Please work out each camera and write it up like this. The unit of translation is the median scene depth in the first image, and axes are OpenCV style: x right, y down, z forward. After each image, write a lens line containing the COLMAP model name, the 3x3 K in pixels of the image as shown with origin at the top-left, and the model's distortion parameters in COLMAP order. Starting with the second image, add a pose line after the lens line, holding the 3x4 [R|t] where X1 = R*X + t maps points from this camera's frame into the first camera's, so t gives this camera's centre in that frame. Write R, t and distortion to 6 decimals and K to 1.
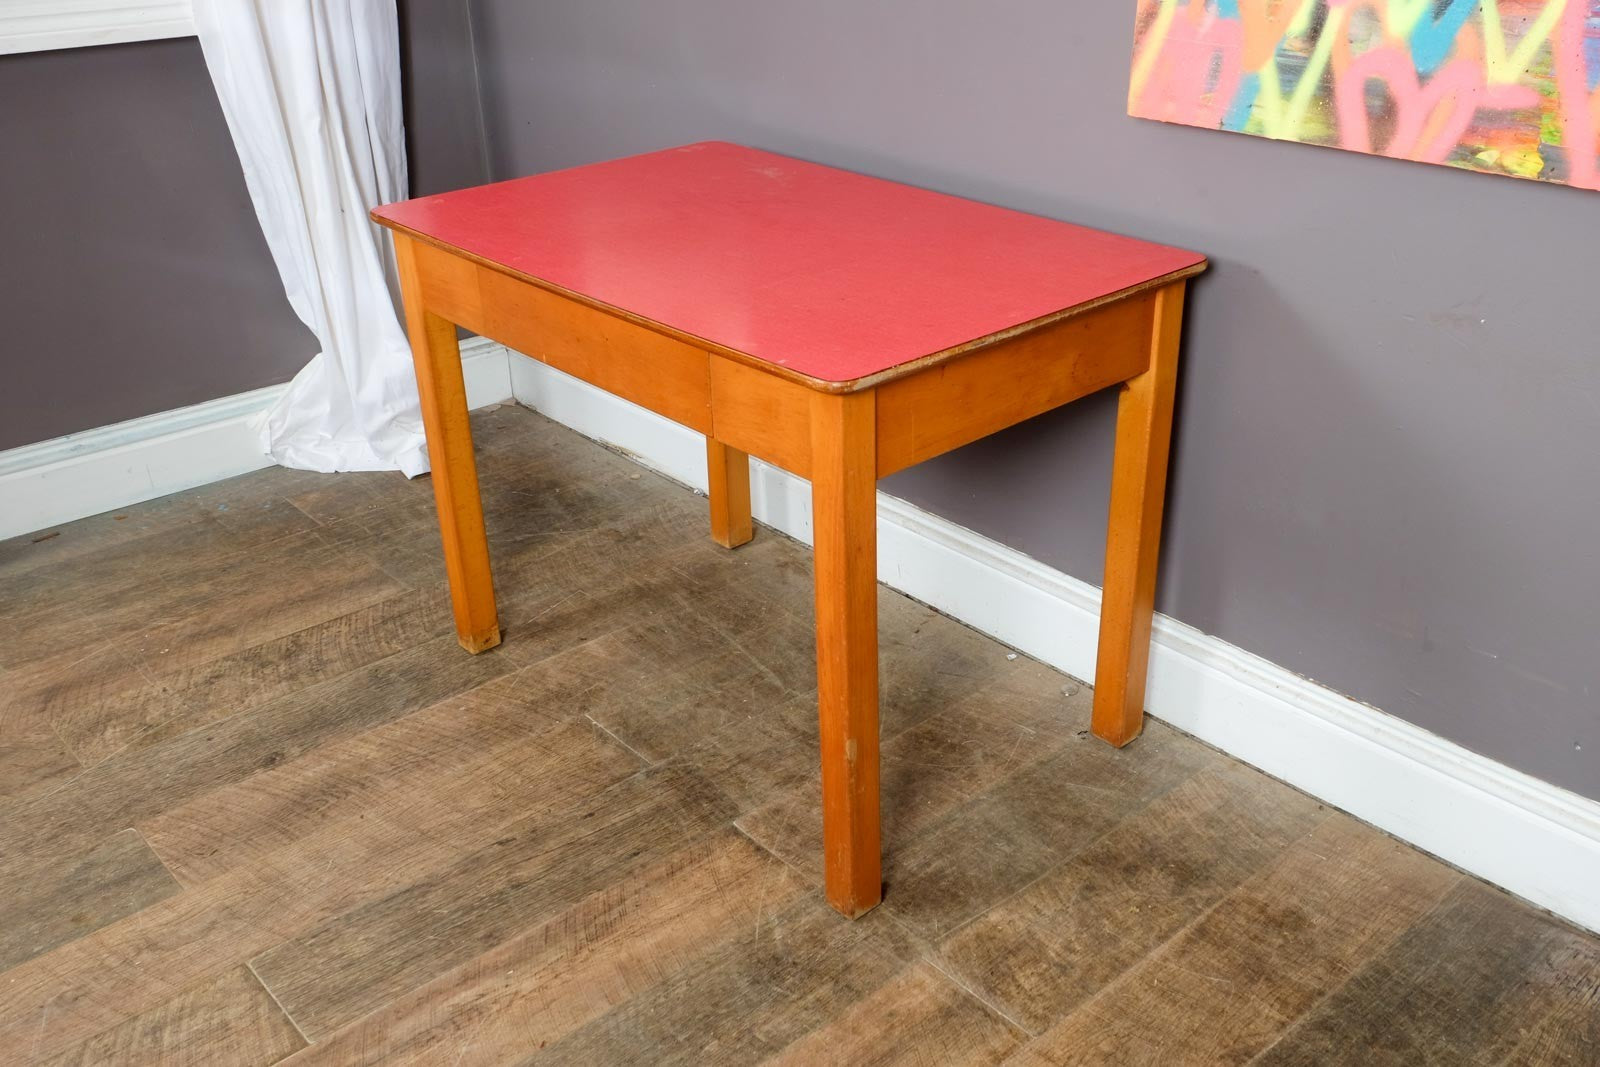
lens RADIAL K [[1499.1, 0, 851.0], [0, 1499.1, 548.4], [0, 0, 1]] dist [0.027463, 0.019505]
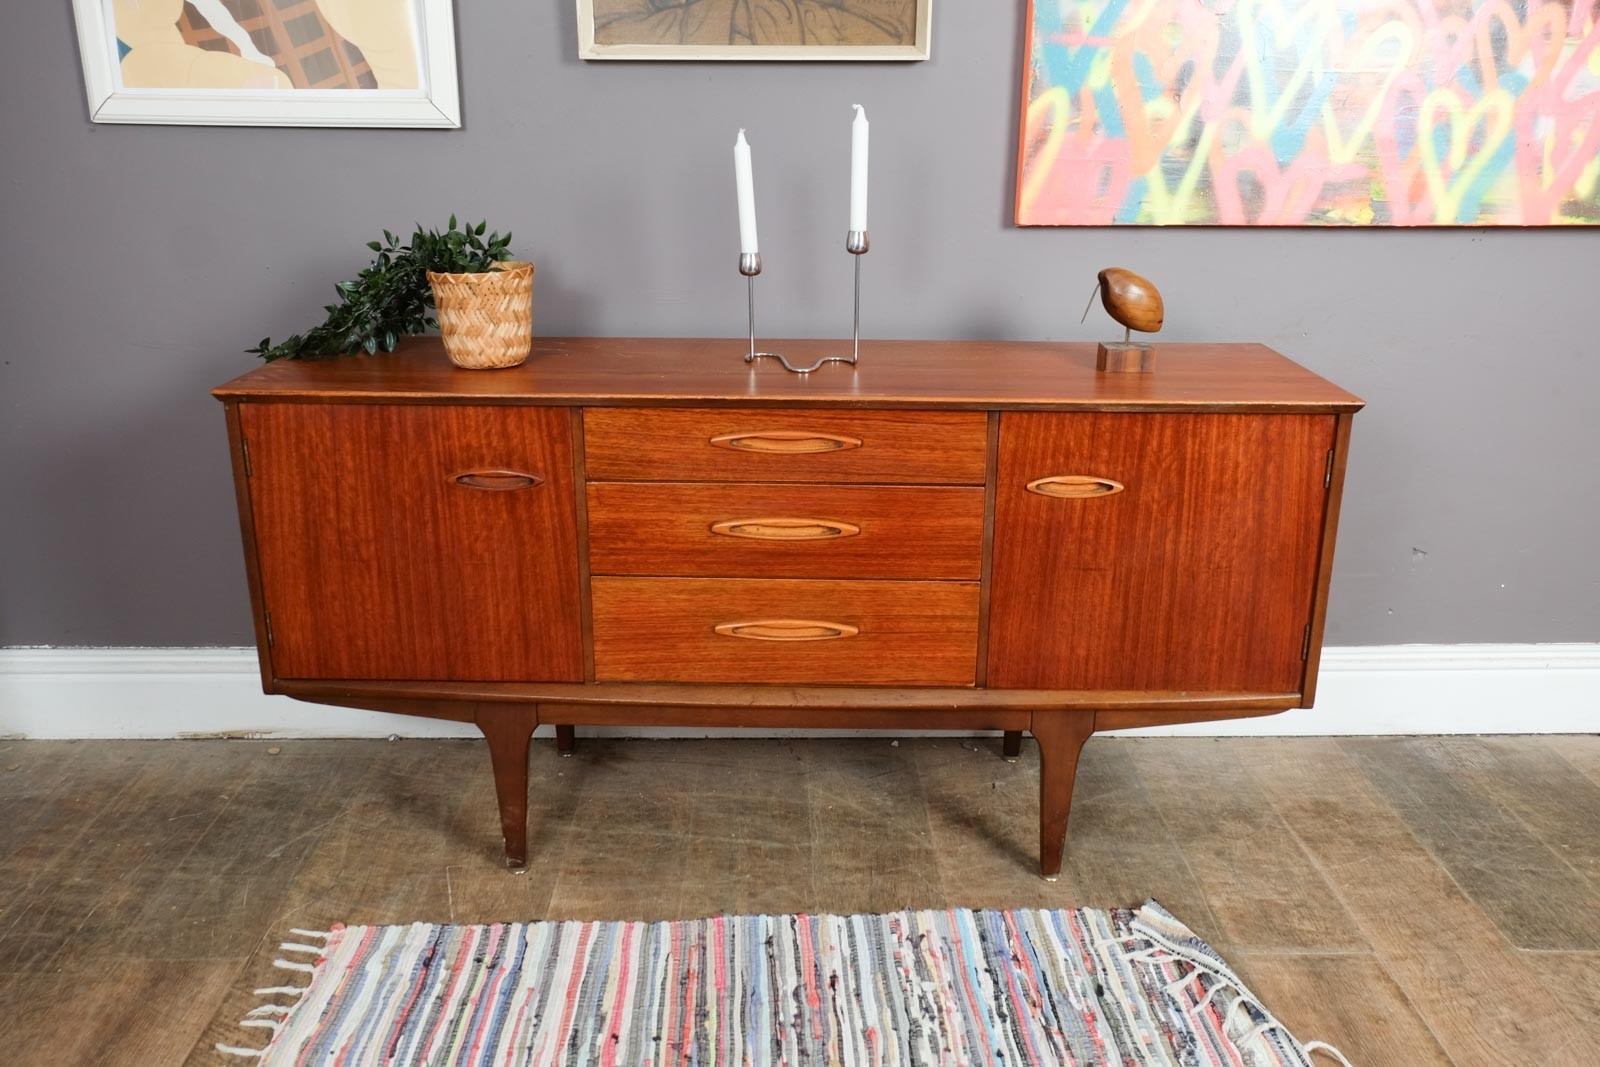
lens RADIAL K [[1329.3, 0, 804.5], [0, 1329.3, 527.4], [0, 0, 1]] dist [0.002726, 0.017553]
pose [[0.659444, -0.212429, 0.721116, -0.710772], [0.324072, 0.945866, -0.017720, -0.093677], [-0.678315, 0.245378, 0.692588, 0.425941]]
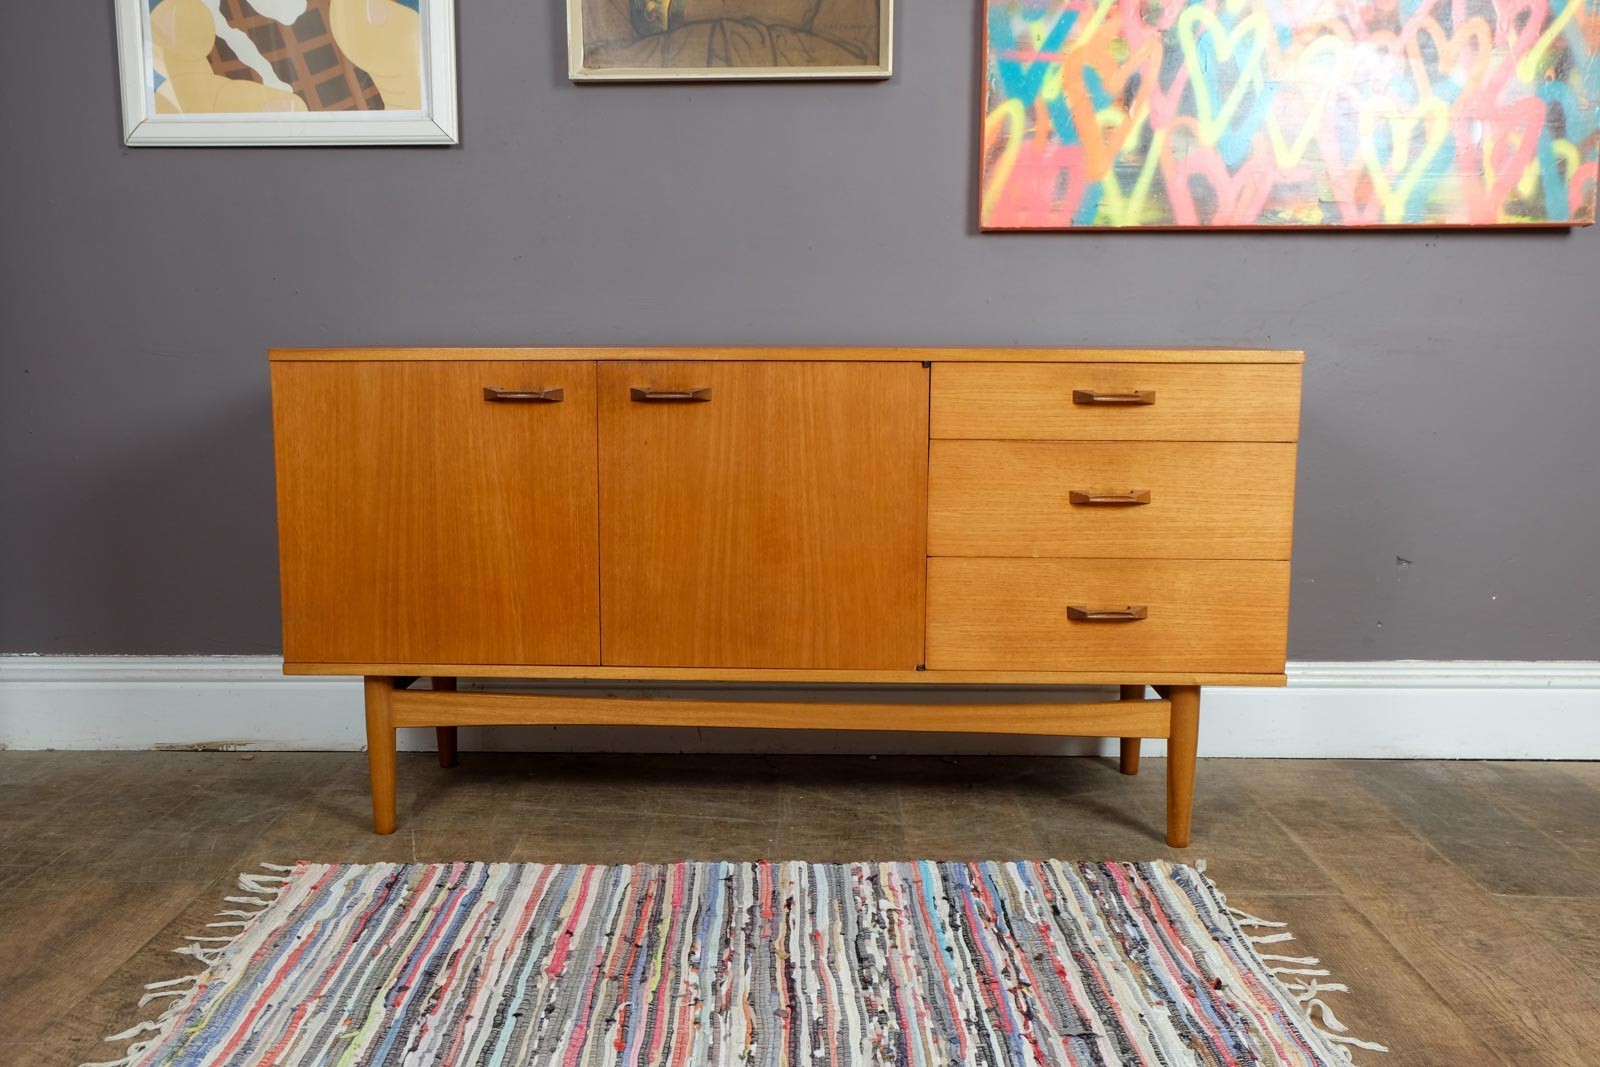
lens RADIAL K [[1480.8, 0, 775.4], [0, 1480.8, 538.2], [0, 0, 1]] dist [0.008218, 0.007402]
pose [[0.691250, -0.083946, 0.717723, -0.810252], [0.315296, 0.928734, -0.195041, 0.133860], [-0.650201, 0.361117, 0.668456, 0.364087]]
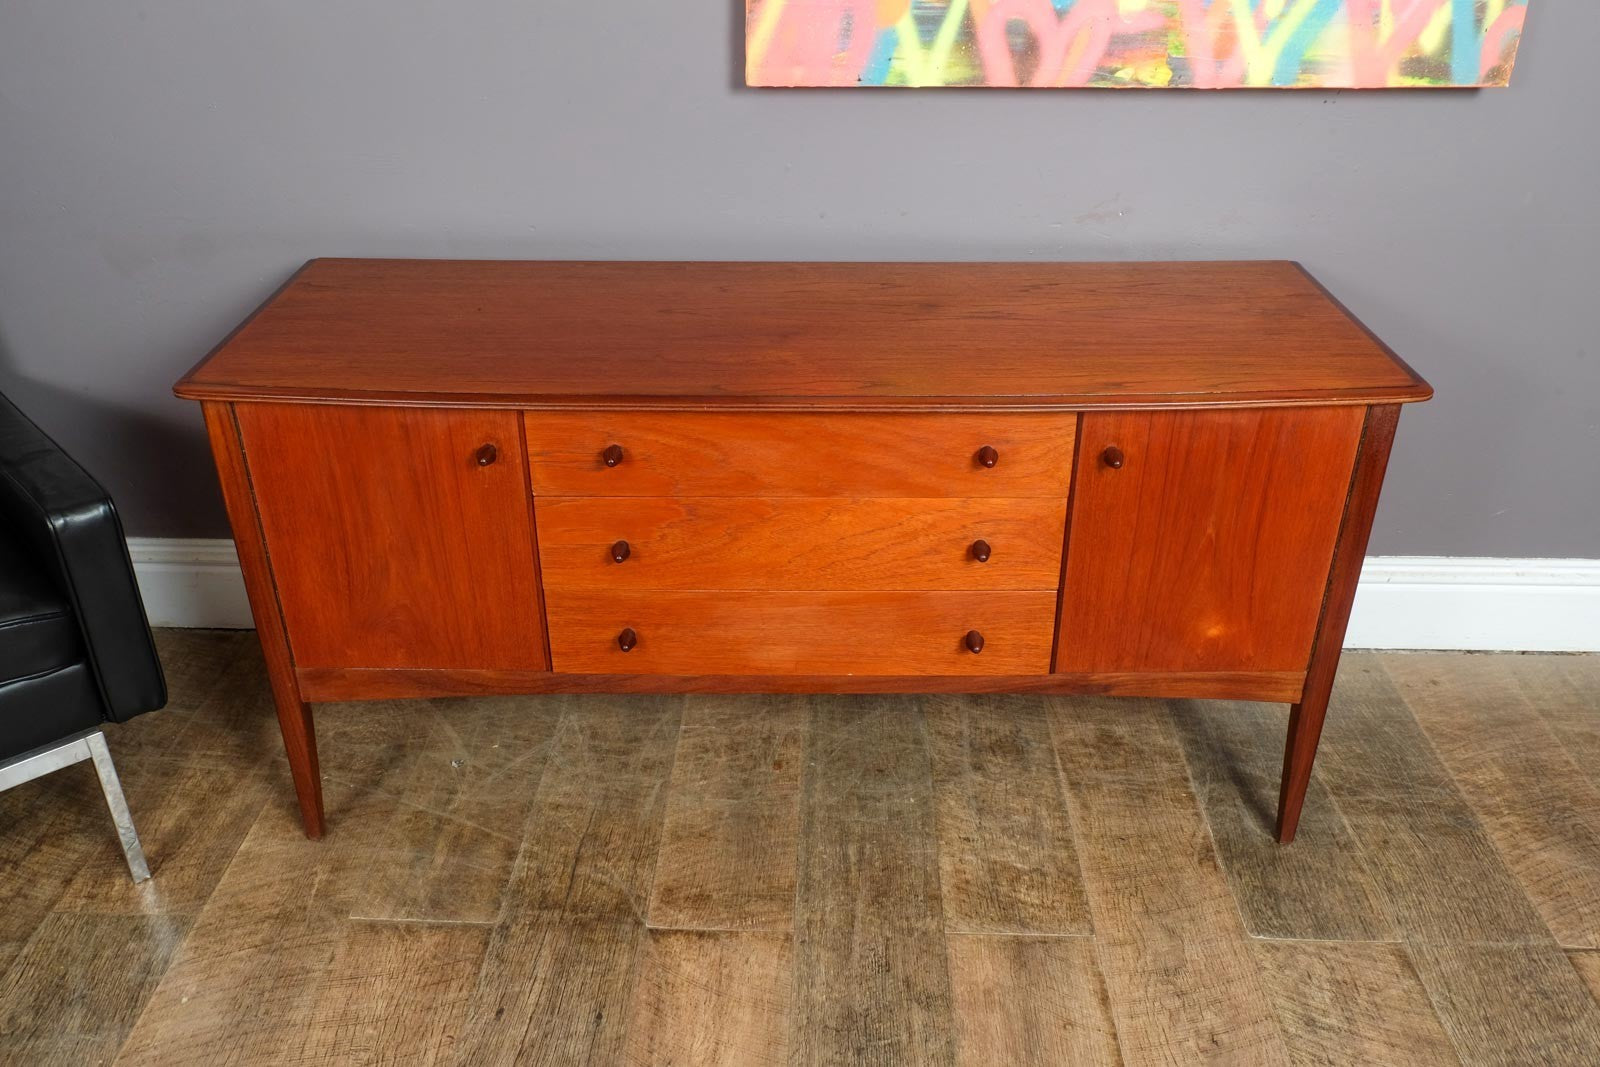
lens RADIAL K [[1294.4, 0, 805.1], [0, 1294.4, 530.7], [0, 0, 1]] dist [0.004430, 0.022894]
pose [[0.693017, -0.339702, 0.635869, -0.434775], [0.311284, 0.936565, 0.161083, -0.136843], [-0.650253, 0.086303, 0.754800, 0.343044]]
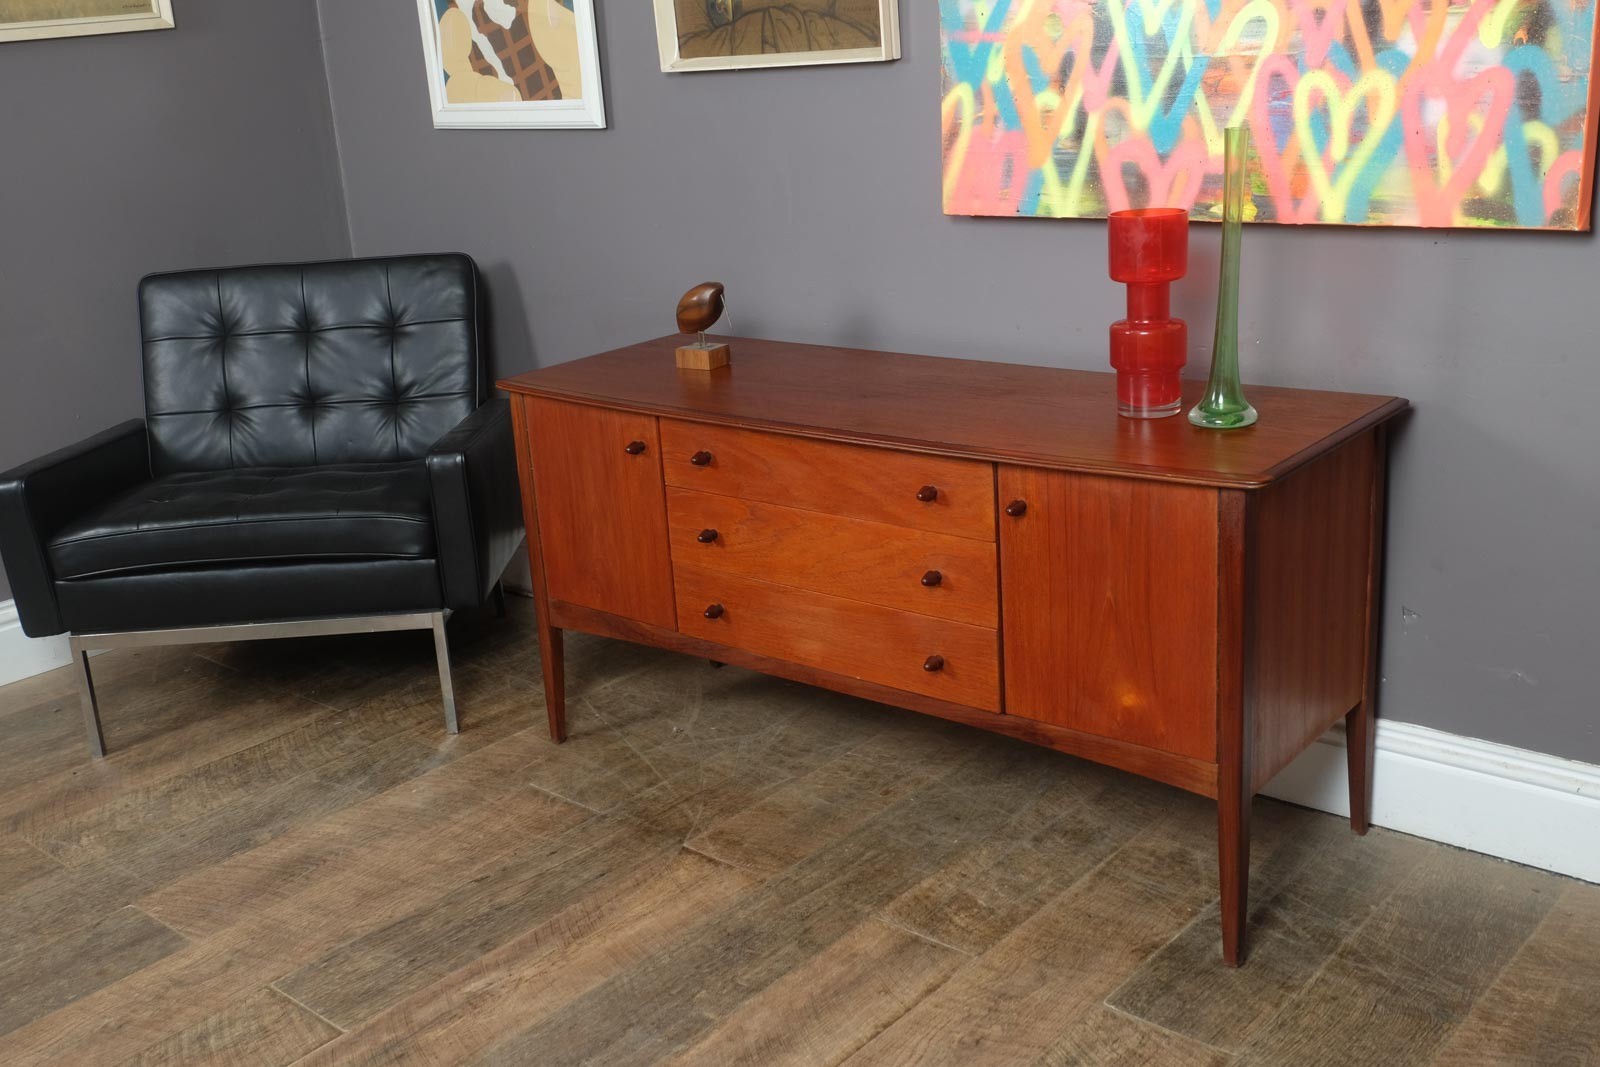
lens RADIAL K [[1627.5, 0, 812.1], [0, 1627.5, 529.3], [0, 0, 1]] dist [0.017145, 0.008554]
pose [[0.991618, -0.081502, 0.100257, -0.088346], [0.097134, 0.981917, -0.162491, 0.162392], [-0.085201, 0.170867, 0.981603, -0.244993]]
